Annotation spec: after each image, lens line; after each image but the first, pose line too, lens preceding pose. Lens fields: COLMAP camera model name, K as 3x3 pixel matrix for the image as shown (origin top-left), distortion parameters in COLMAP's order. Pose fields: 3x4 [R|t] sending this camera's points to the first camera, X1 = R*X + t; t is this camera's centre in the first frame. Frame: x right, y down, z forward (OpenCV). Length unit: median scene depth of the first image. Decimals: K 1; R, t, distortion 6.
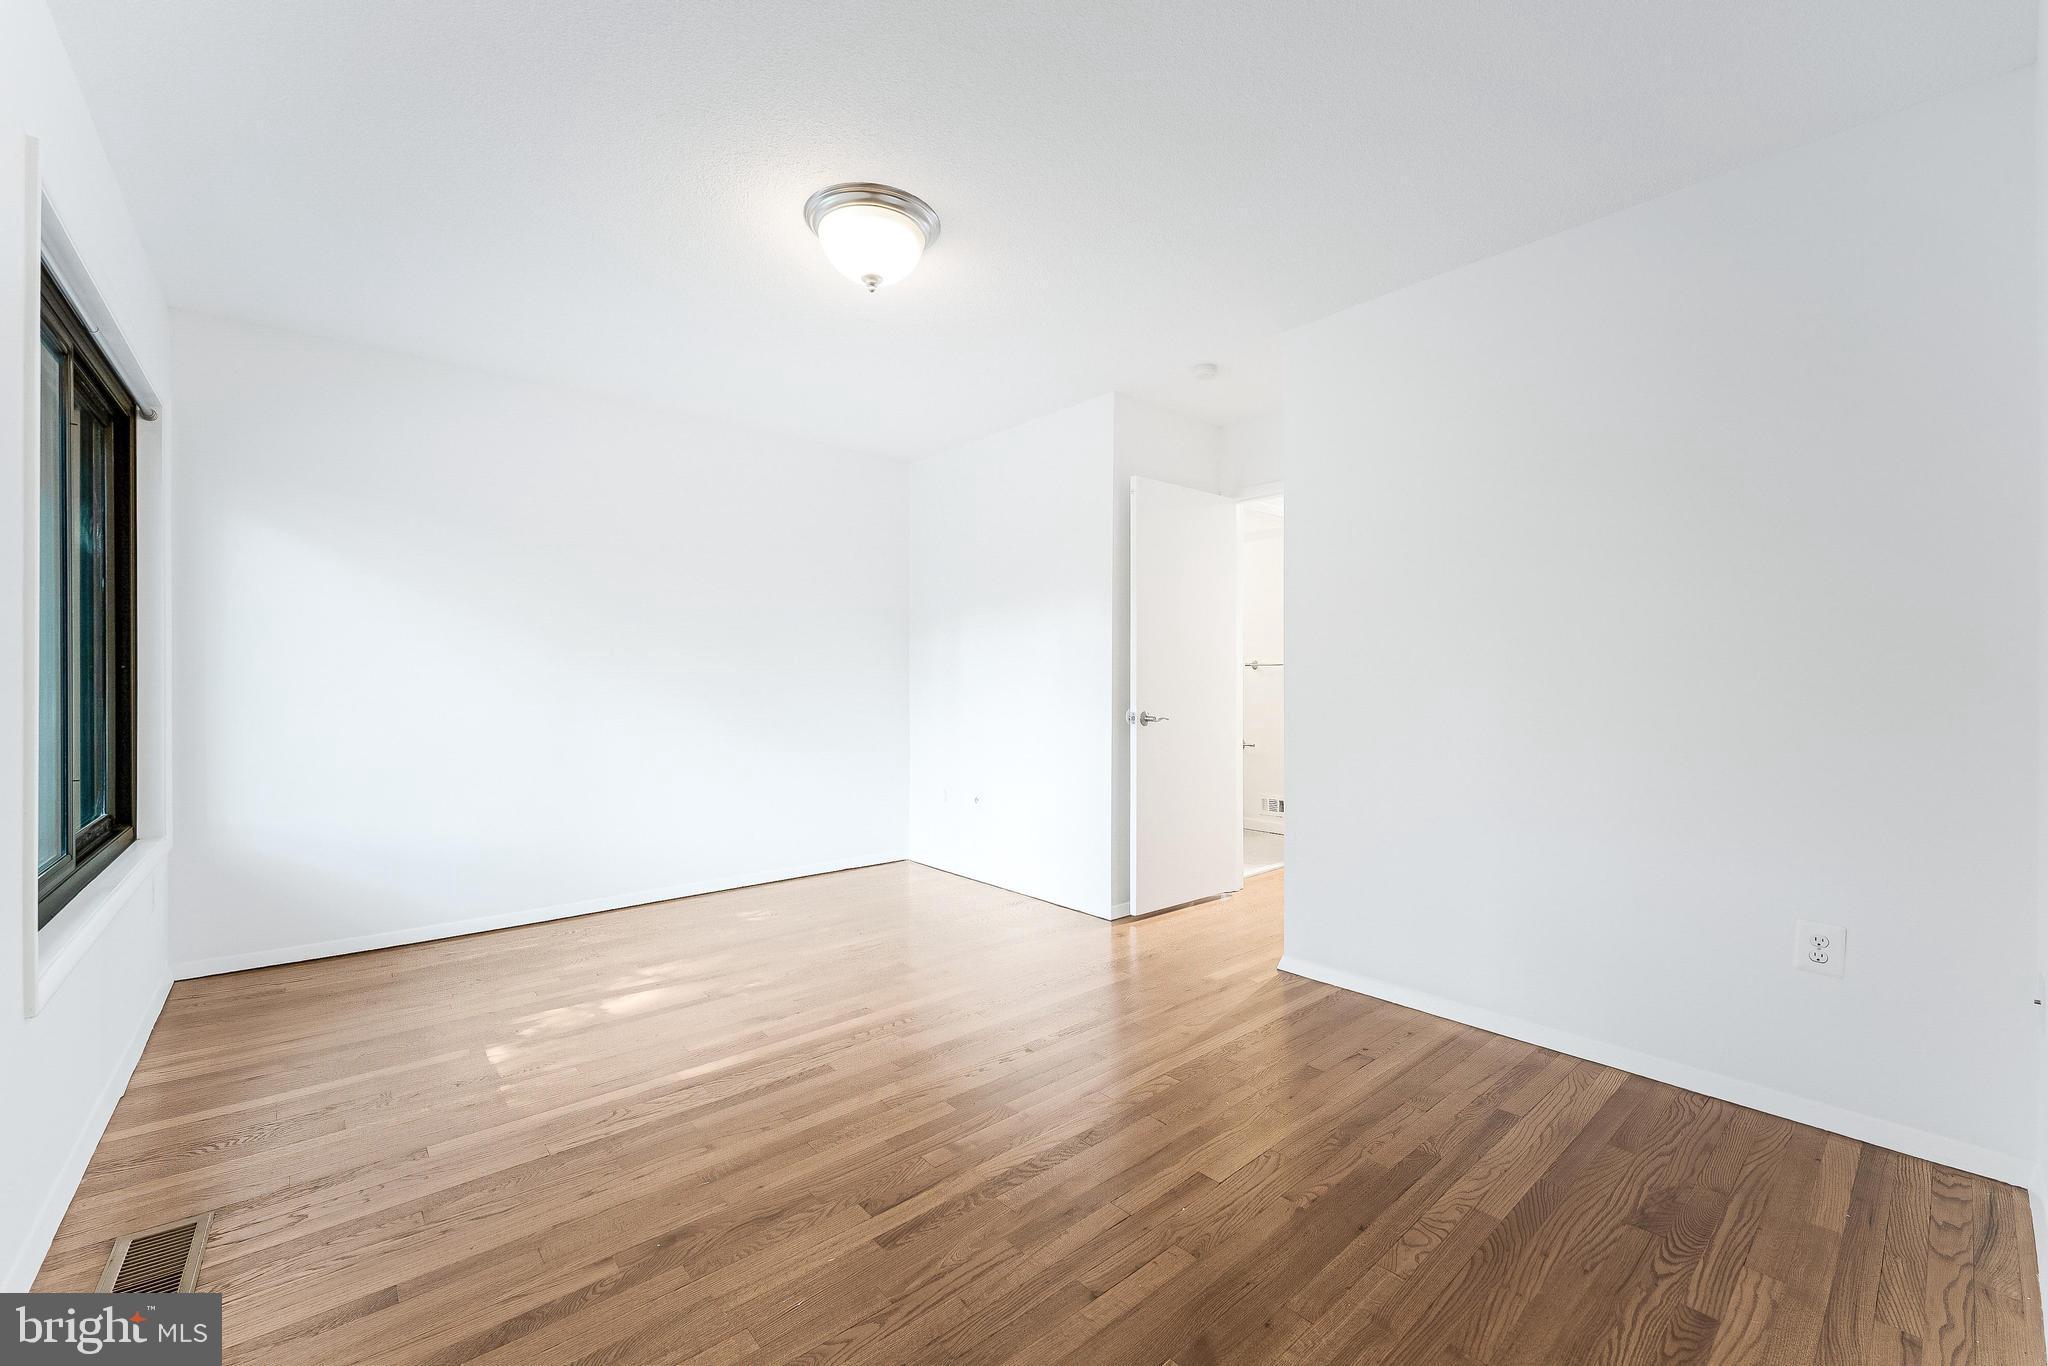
lens RADIAL K [[829.7, 0, 1030.5], [0, 829.7, 682.0], [0, 0, 1]] dist [0.001781, -0.000055]
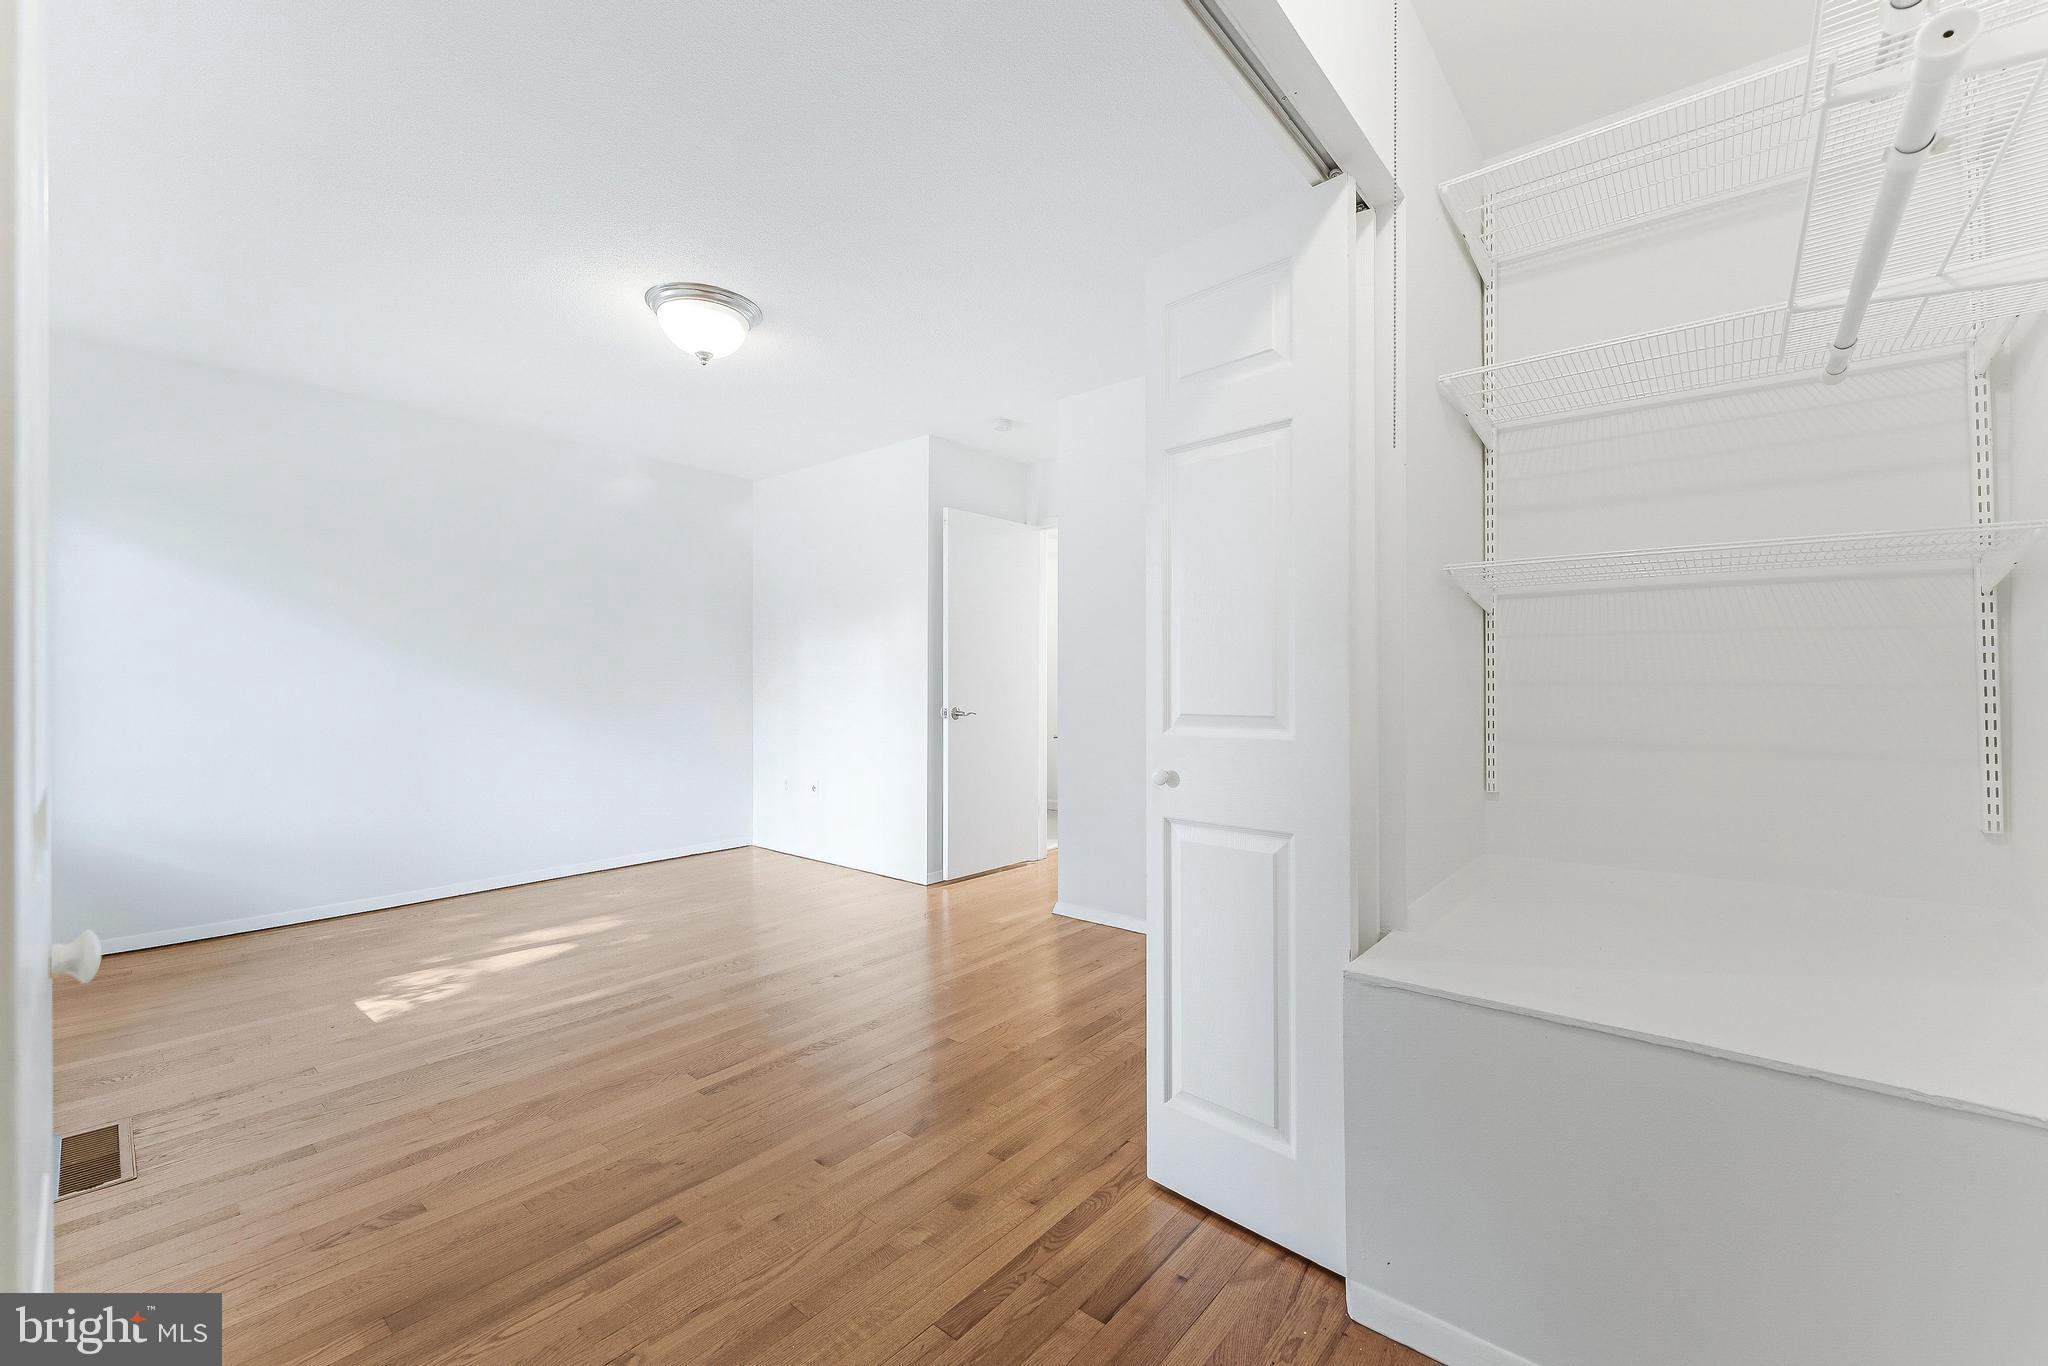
lens RADIAL K [[829.7, 0, 1031.6], [0, 829.7, 684.8], [0, 0, 1]] dist [0.001781, -0.000055]
pose [[0.987521, -0.001301, 0.157485, 0.099090], [0.000773, 0.999994, 0.003416, -0.001209], [-0.157489, -0.003251, 0.987515, -0.307371]]
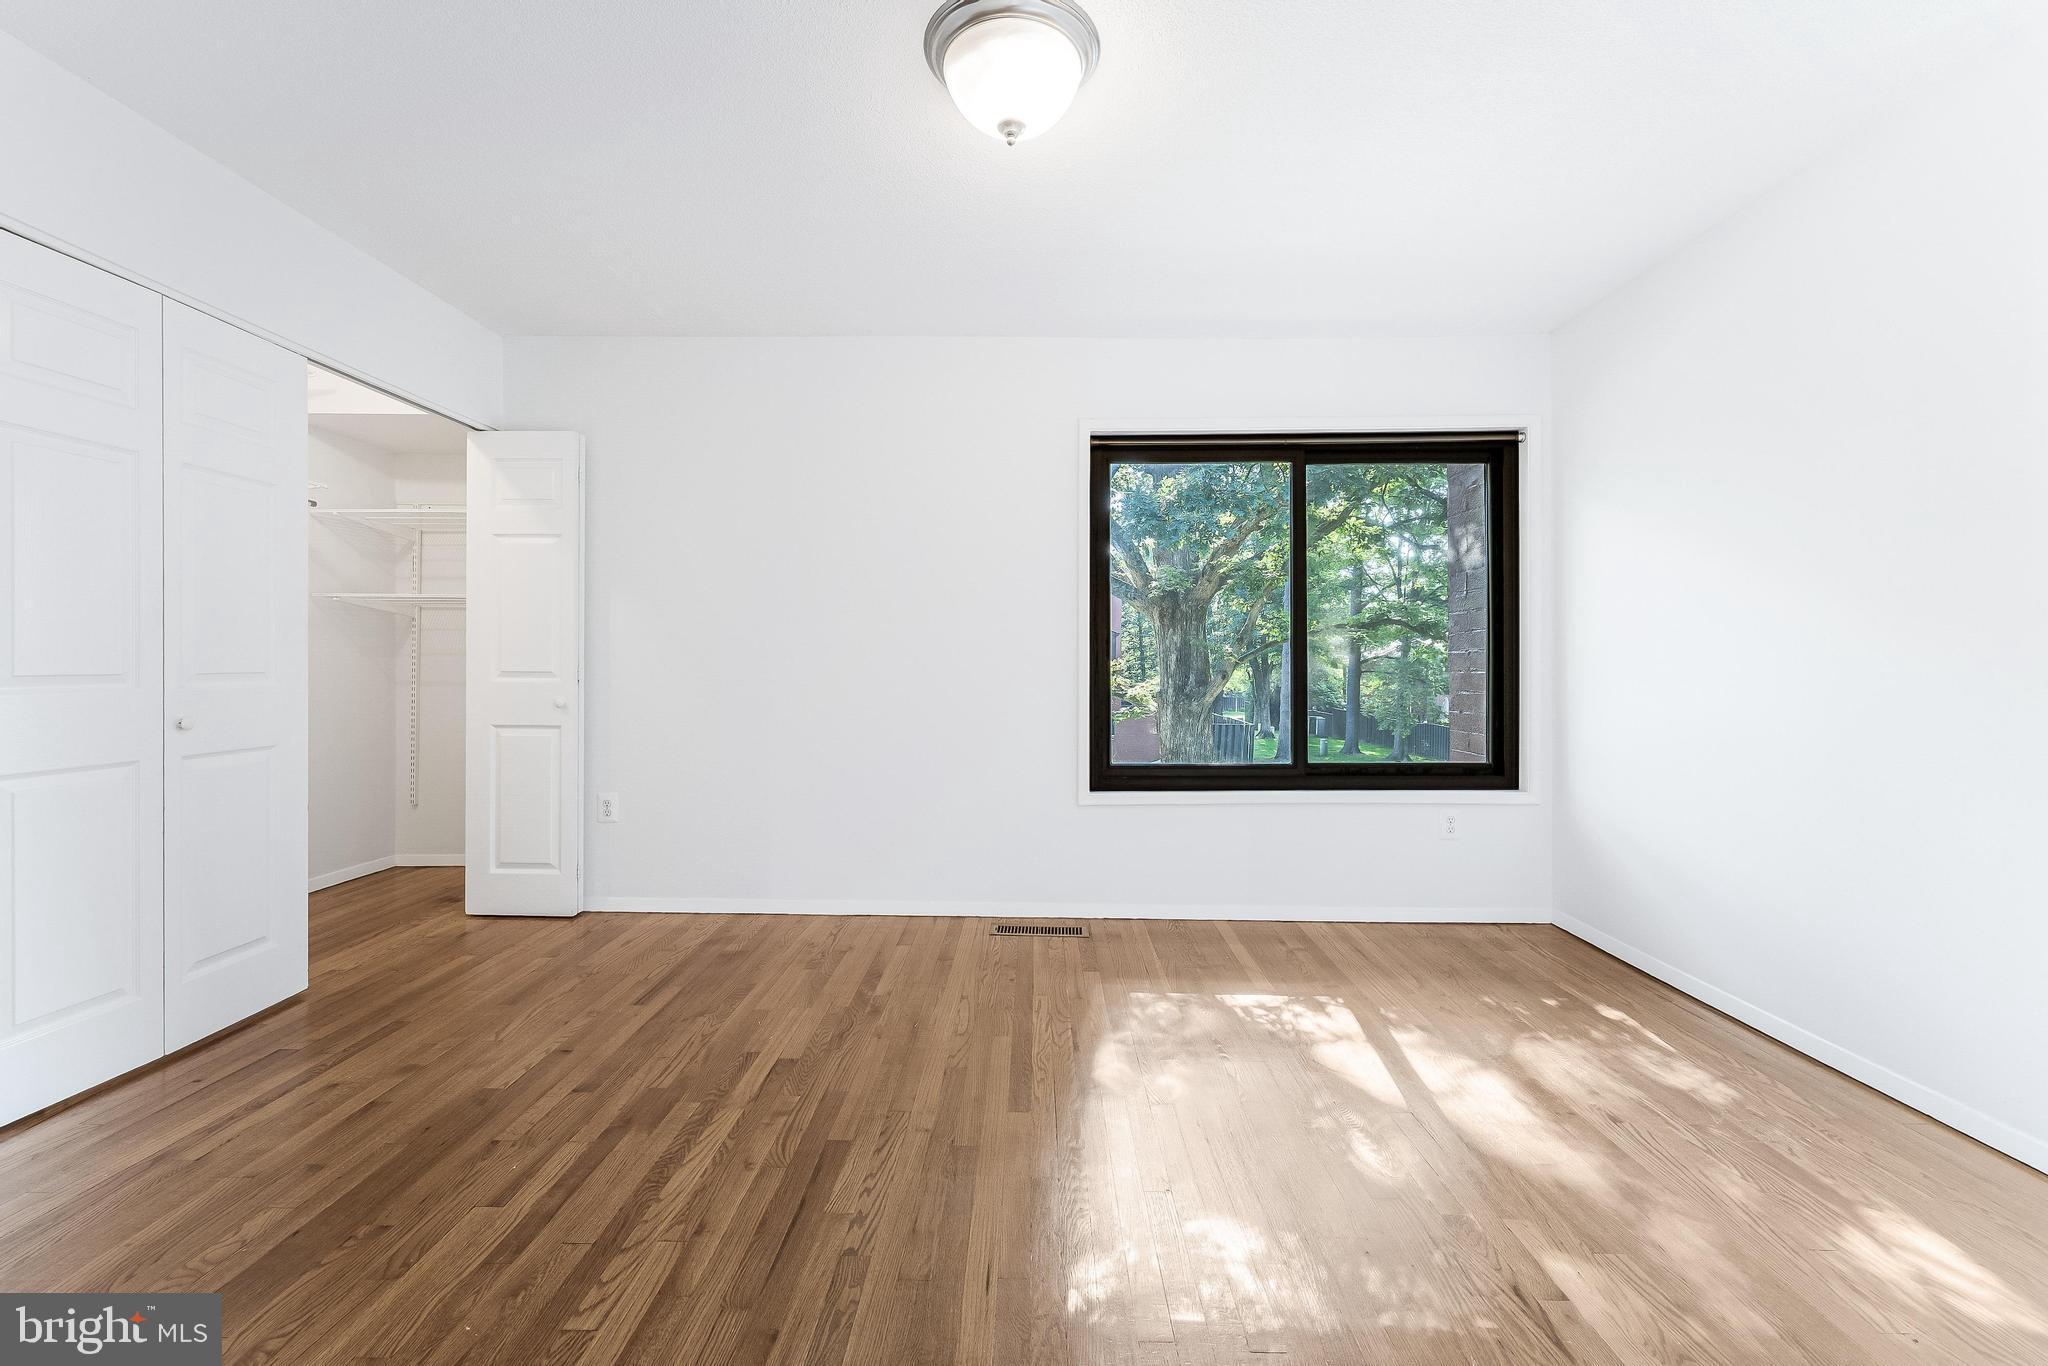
lens RADIAL K [[829.7, 0, 1026.1], [0, 829.7, 670.6], [0, 0, 1]] dist [0.001781, -0.000055]
pose [[-0.668065, 0.004028, -0.744092, 0.390320], [-0.002519, 0.999967, 0.007675, 0.009265], [0.744099, 0.007002, -0.668033, 1.605610]]
